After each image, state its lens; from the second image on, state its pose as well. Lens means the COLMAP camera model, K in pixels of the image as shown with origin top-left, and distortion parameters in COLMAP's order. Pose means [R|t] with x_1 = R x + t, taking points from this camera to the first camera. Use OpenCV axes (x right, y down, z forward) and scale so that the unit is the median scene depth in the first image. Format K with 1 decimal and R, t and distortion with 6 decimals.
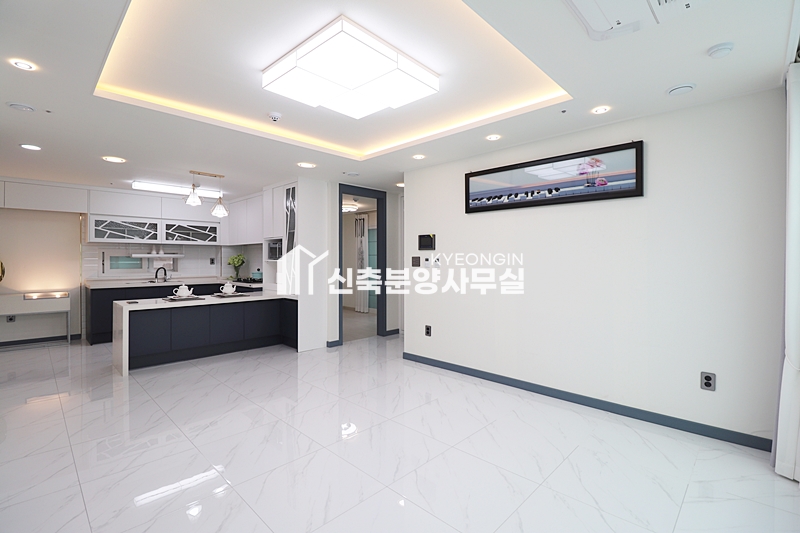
lens RADIAL K [[370.9, 0, 397.7], [0, 370.9, 260.8], [0, 0, 1]] dist [-0.007294, -0.001025]
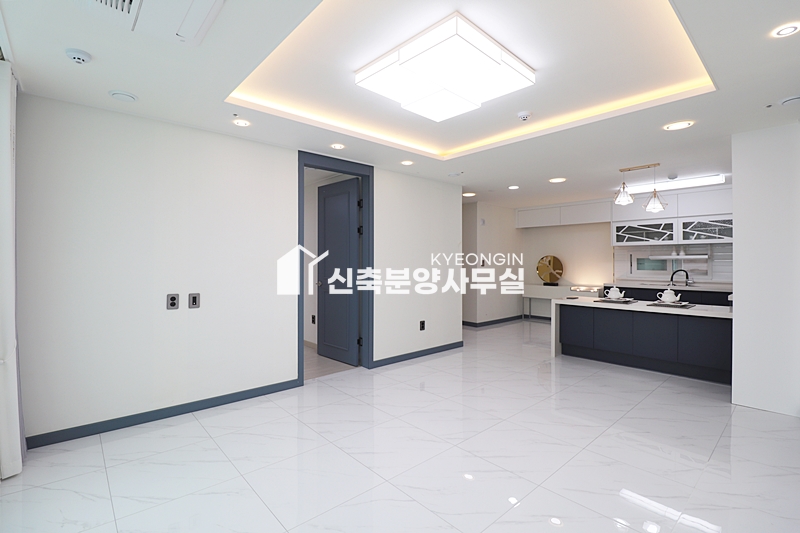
lens RADIAL K [[370.9, 0, 393.6], [0, 370.9, 263.2], [0, 0, 1]] dist [-0.007294, -0.001025]
pose [[-0.083588, 0.006062, -0.996482, 0.399118], [-0.004306, 0.999970, 0.006444, -0.002556], [0.996491, 0.004829, -0.083560, 0.438399]]
